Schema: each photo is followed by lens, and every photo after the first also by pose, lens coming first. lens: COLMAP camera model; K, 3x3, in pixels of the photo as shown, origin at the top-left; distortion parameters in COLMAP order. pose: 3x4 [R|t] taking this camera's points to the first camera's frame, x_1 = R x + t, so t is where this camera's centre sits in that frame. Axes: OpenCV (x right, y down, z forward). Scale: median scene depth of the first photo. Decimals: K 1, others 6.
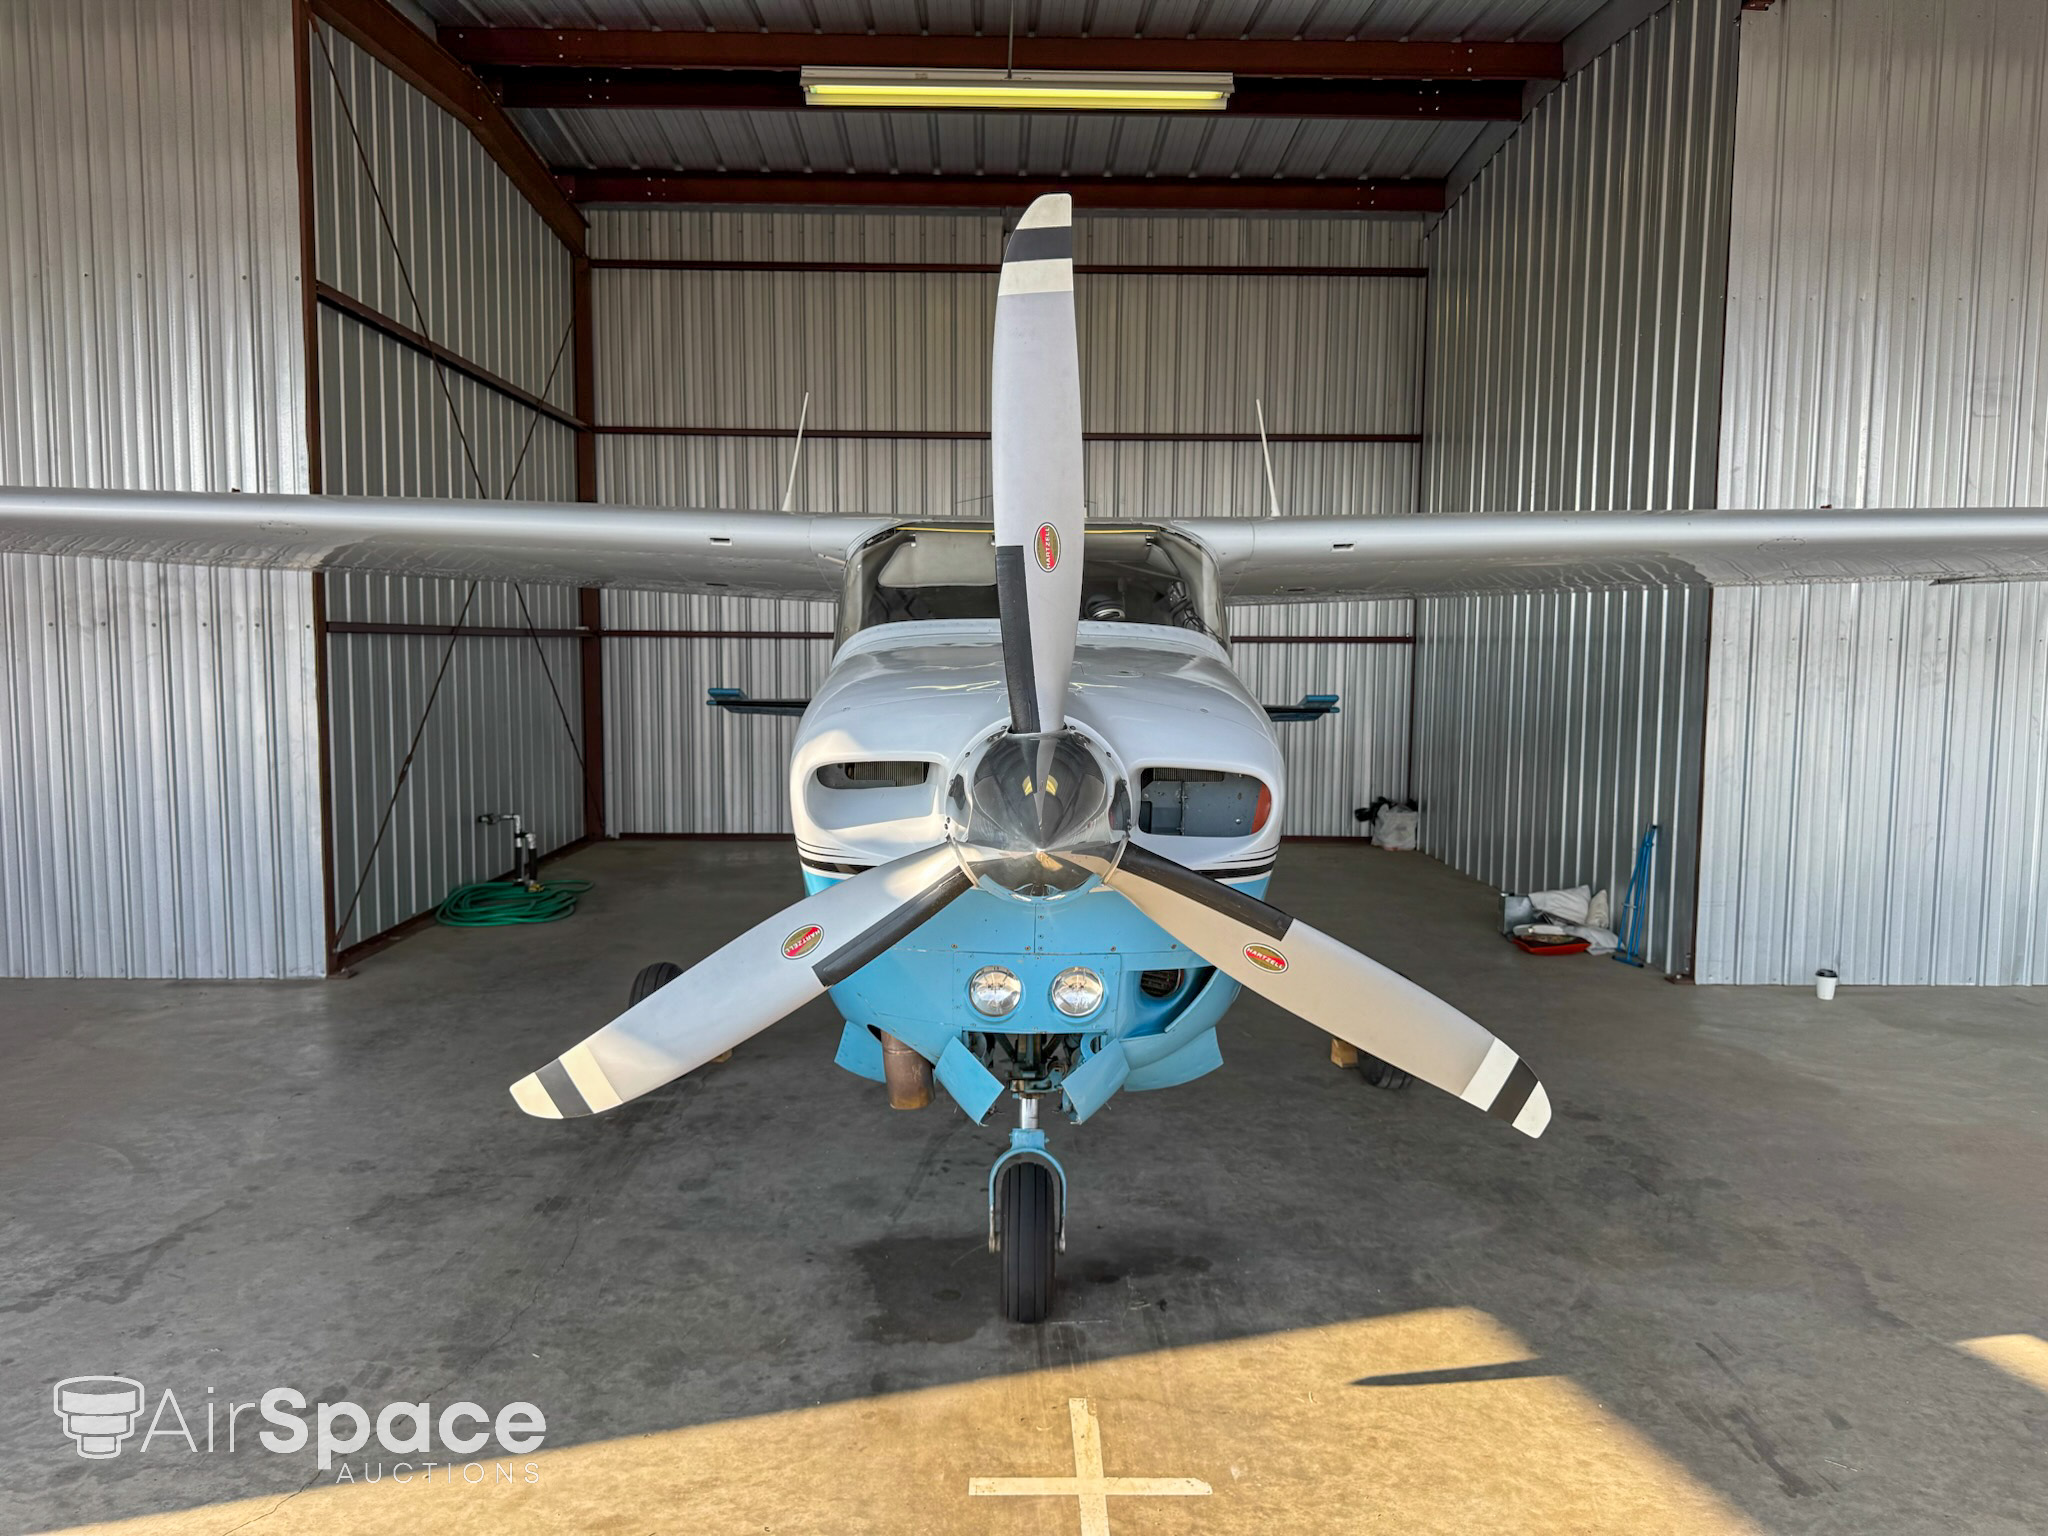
lens RADIAL K [[1450.9, 0, 1006.6], [0, 1450.9, 760.7], [0, 0, 1]] dist [0.089072, -0.123677]
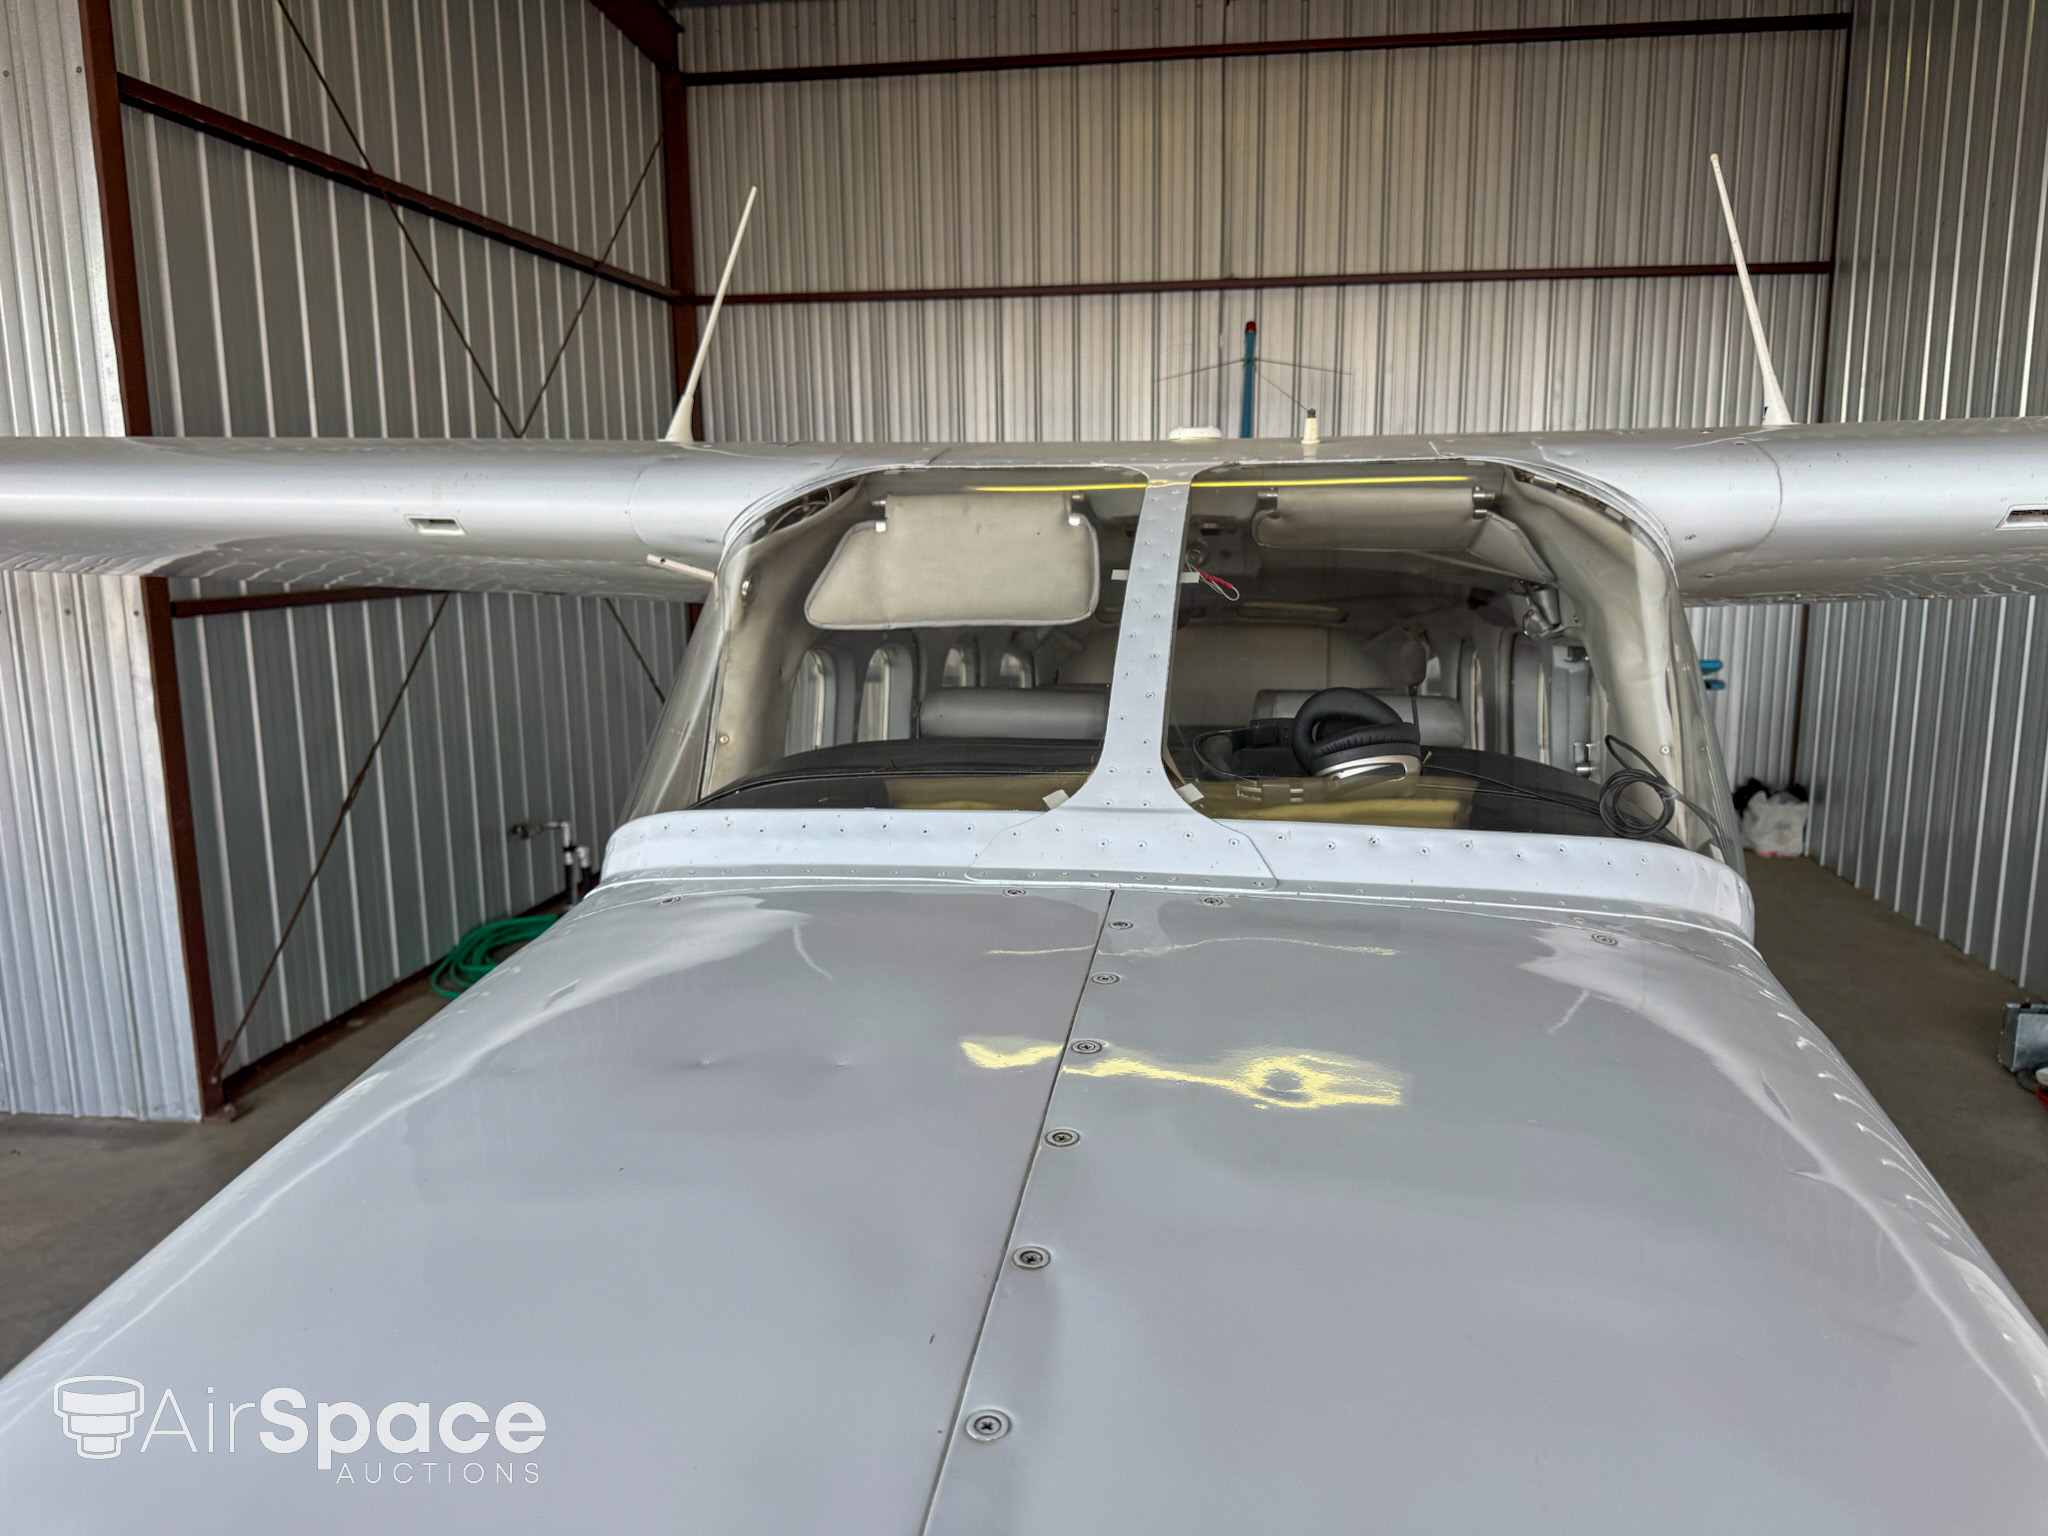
lens RADIAL K [[1454.1, 0, 1032.1], [0, 1454.1, 761.2], [0, 0, 1]] dist [0.044601, -0.085204]
pose [[0.988323, 0.008800, -0.152121, 0.023575], [0.004257, 0.996347, 0.085297, -0.068941], [0.152316, -0.084948, 0.984674, 0.351700]]
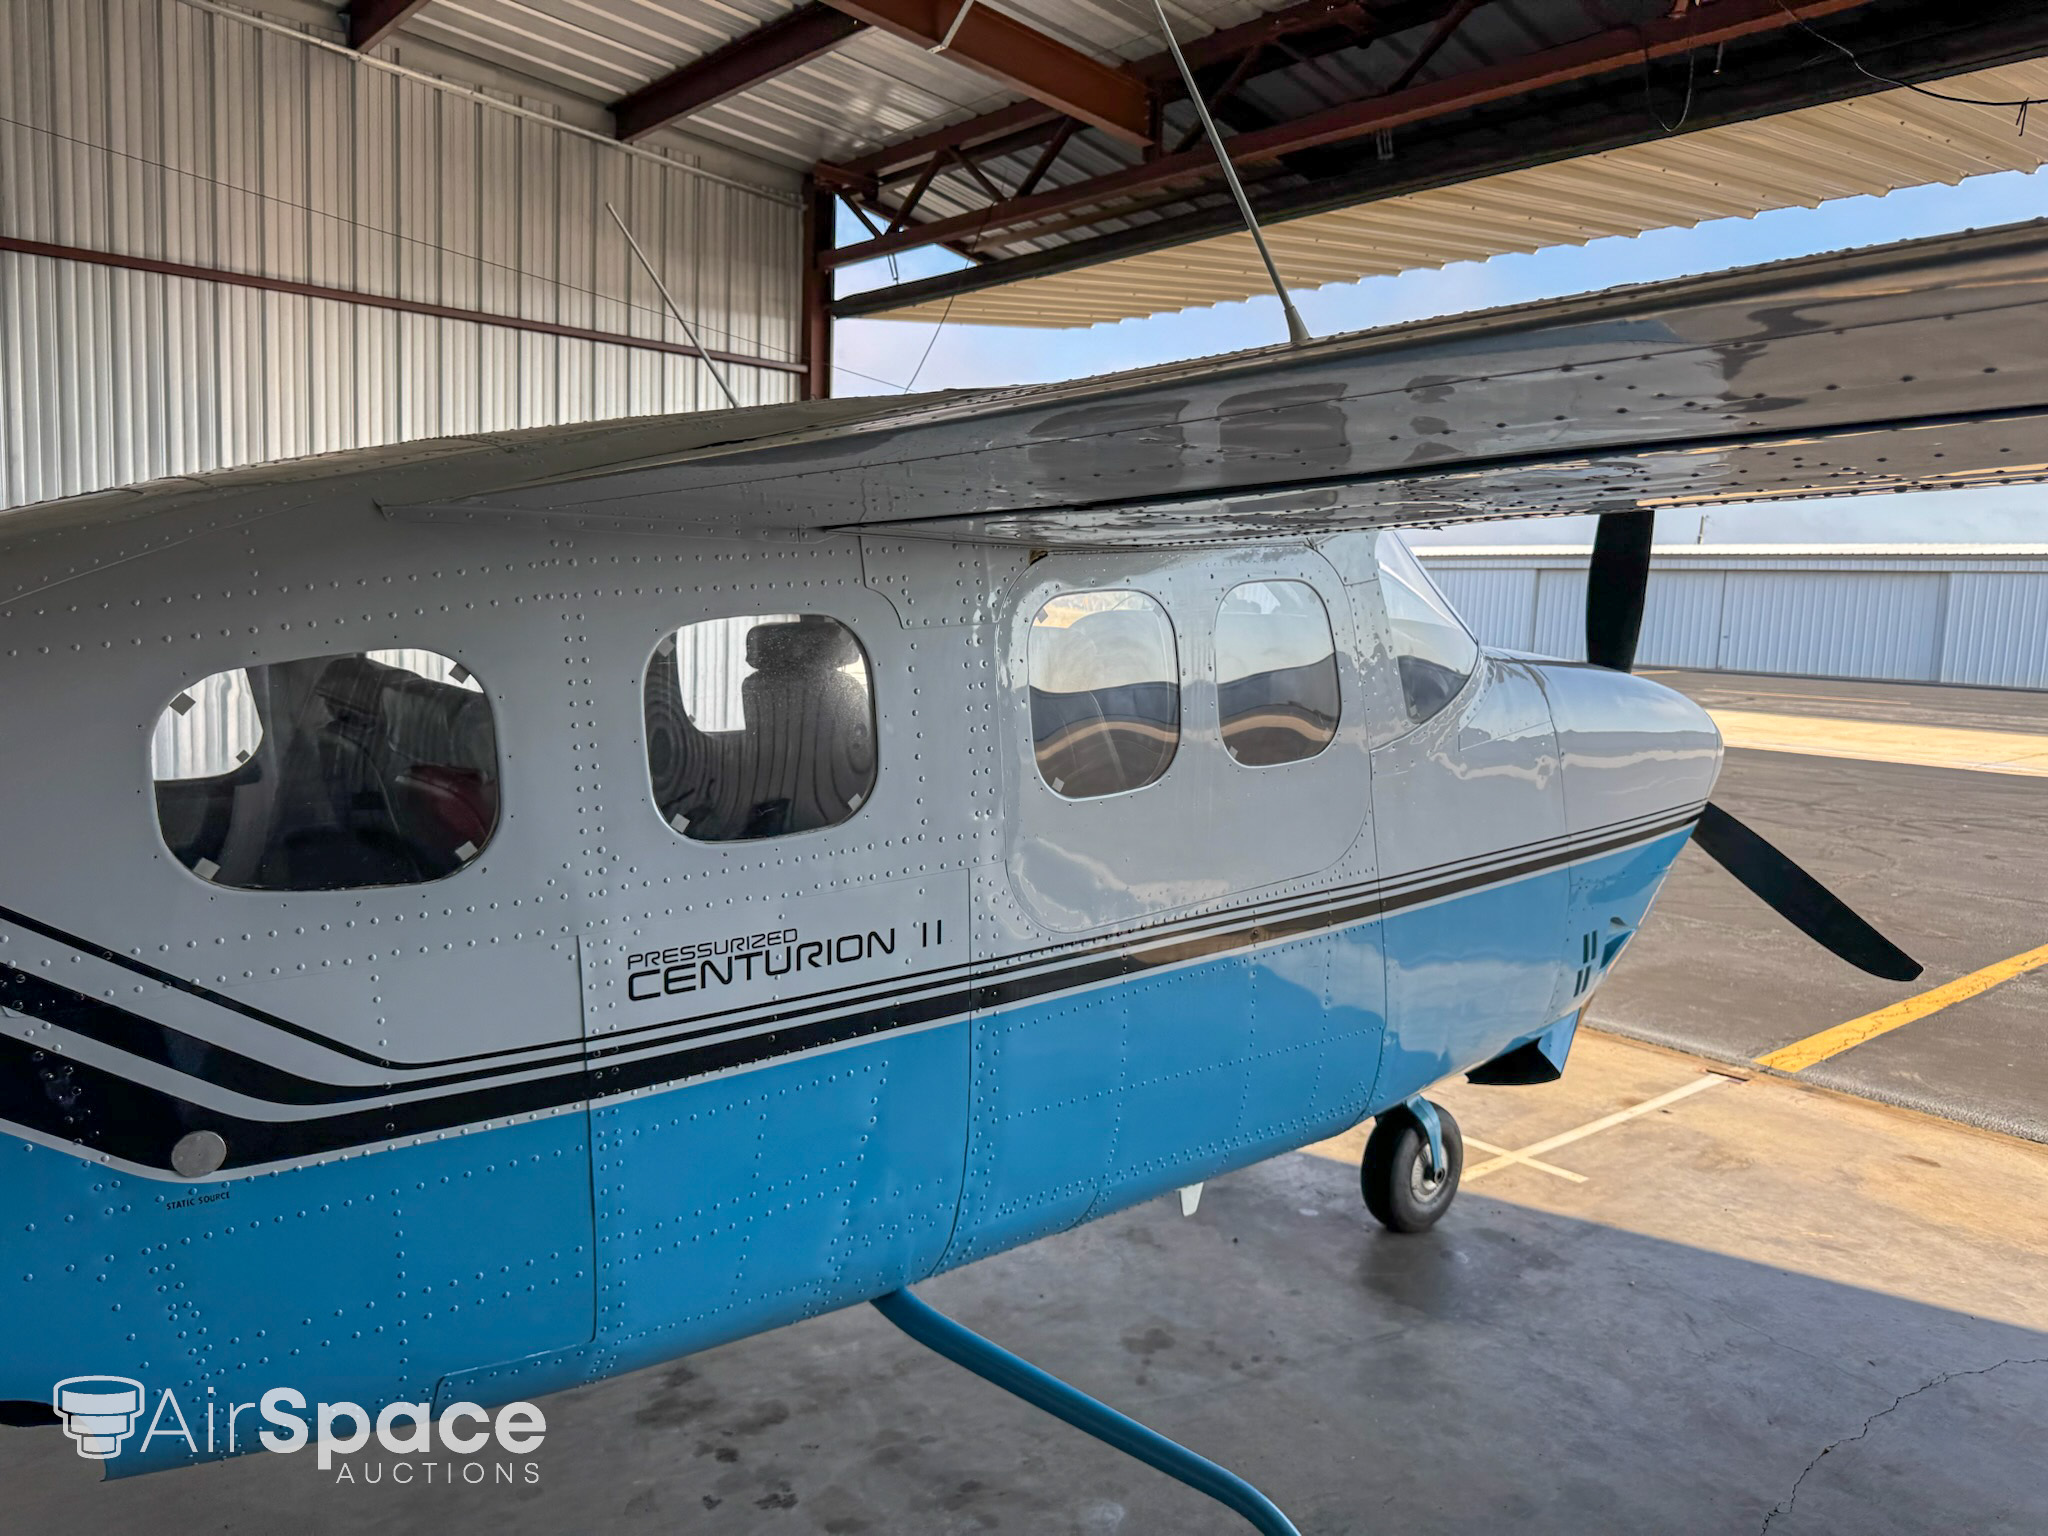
lens RADIAL K [[1476.6, 0, 1042.6], [0, 1476.6, 767.3], [0, 0, 1]] dist [0.070317, -0.095720]
pose [[-0.655172, -0.106297, 0.747964, -0.289919], [0.028028, 0.985951, 0.164669, -0.080747], [-0.754960, 0.128850, -0.642988, 0.881633]]
